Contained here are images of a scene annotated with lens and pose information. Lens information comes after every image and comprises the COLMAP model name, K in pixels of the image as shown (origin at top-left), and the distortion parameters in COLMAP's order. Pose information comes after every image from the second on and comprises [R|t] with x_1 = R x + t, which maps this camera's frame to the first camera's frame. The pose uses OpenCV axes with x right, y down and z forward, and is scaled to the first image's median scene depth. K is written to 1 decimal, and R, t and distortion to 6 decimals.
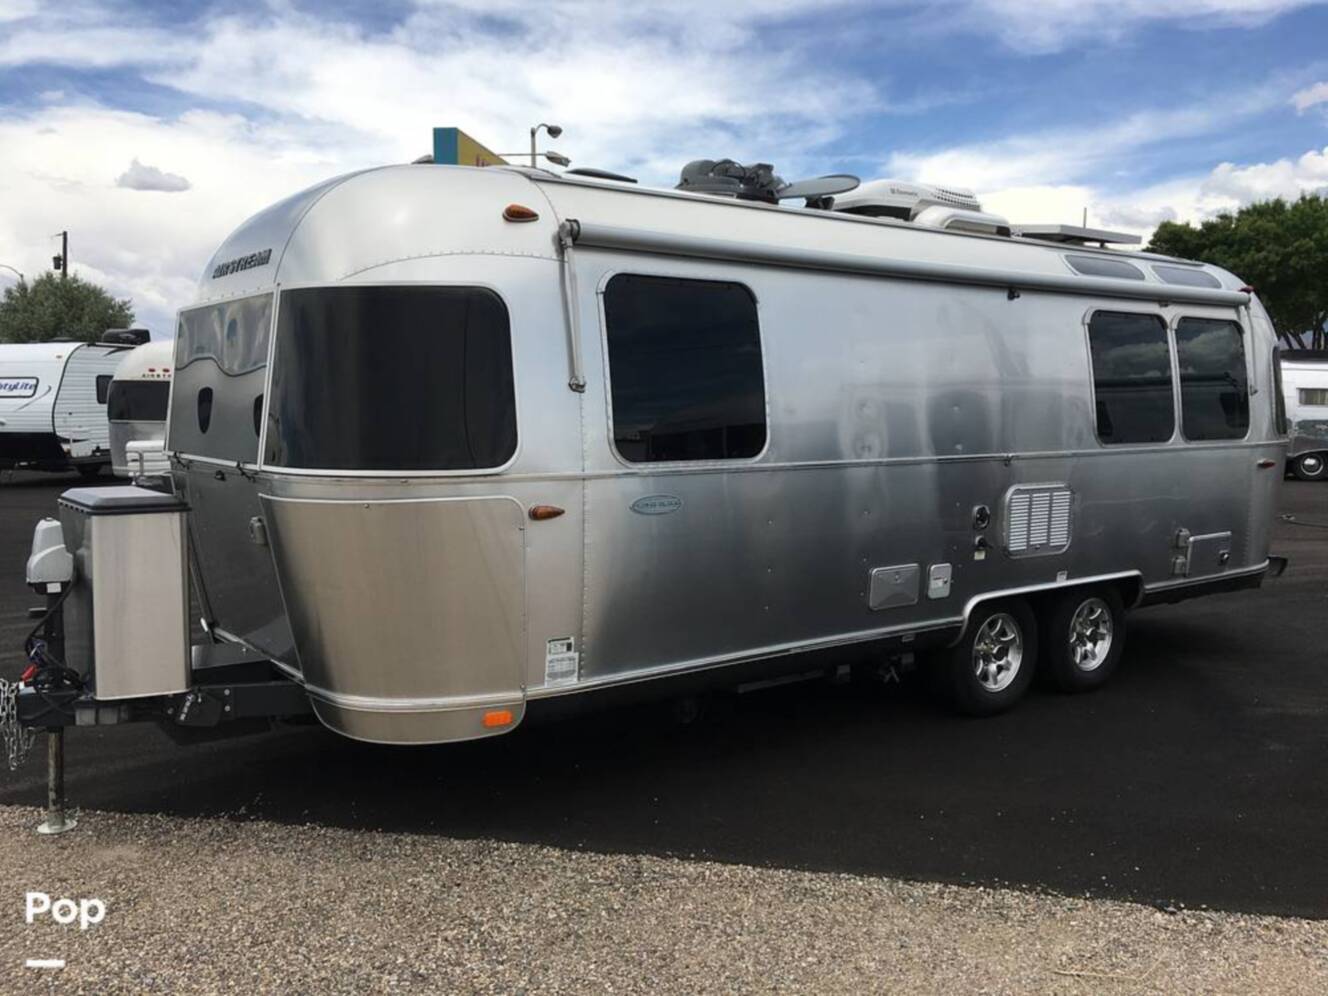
lens RADIAL K [[1168.8, 0, 655.0], [0, 1168.8, 508.5], [0, 0, 1]] dist [0.039269, -0.021589]
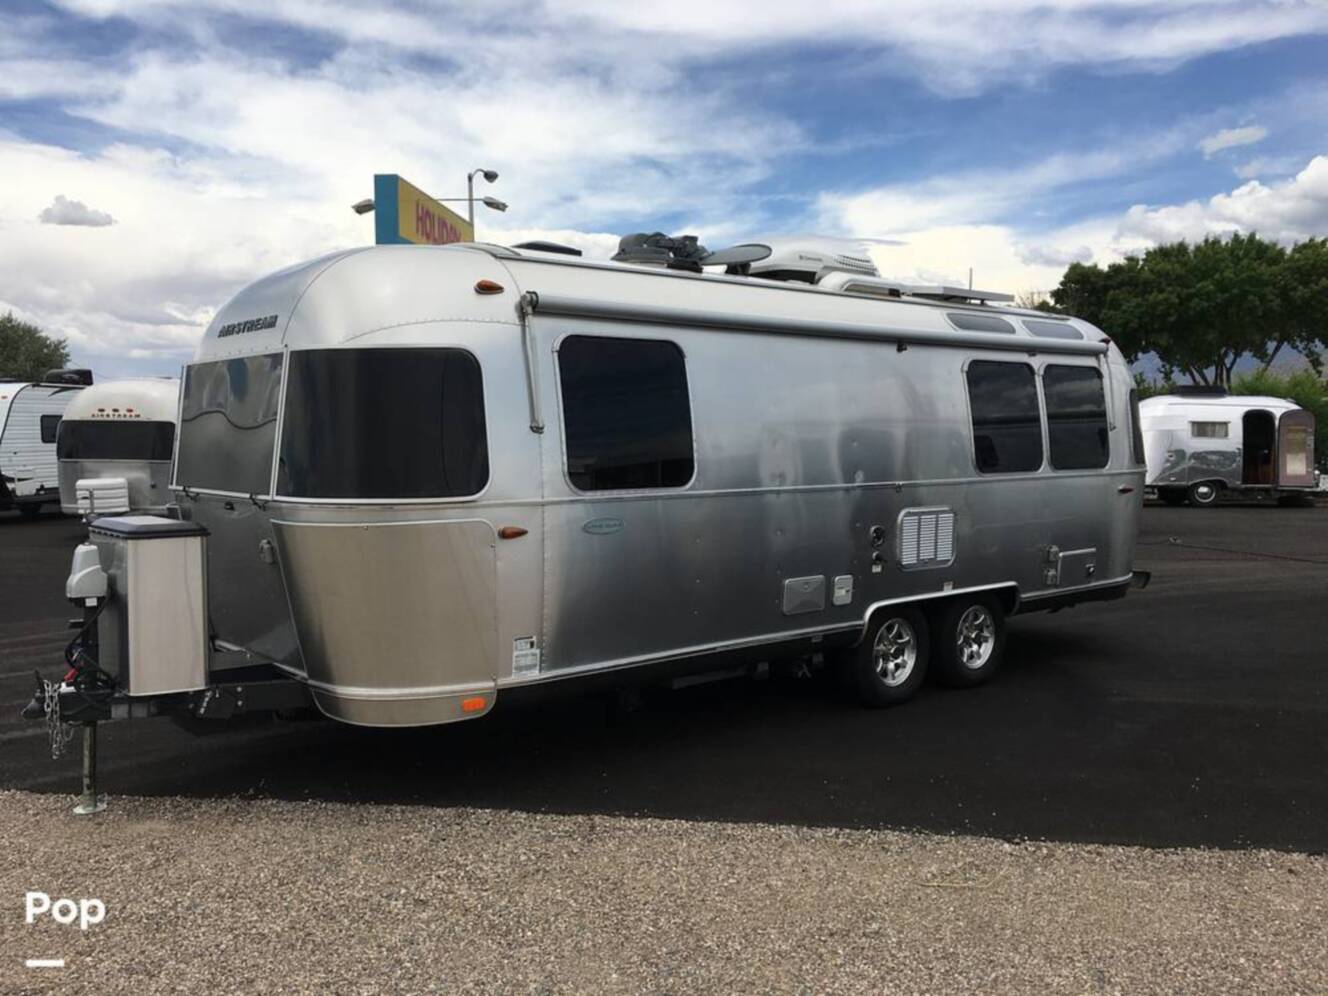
lens RADIAL K [[1168.8, 0, 655.0], [0, 1168.8, 508.5], [0, 0, 1]] dist [0.039269, -0.021589]
pose [[0.998411, -0.009782, 0.055501, -0.012238], [0.011405, 0.999515, -0.028992, 0.014393], [-0.055190, 0.029579, 0.998038, -0.205790]]
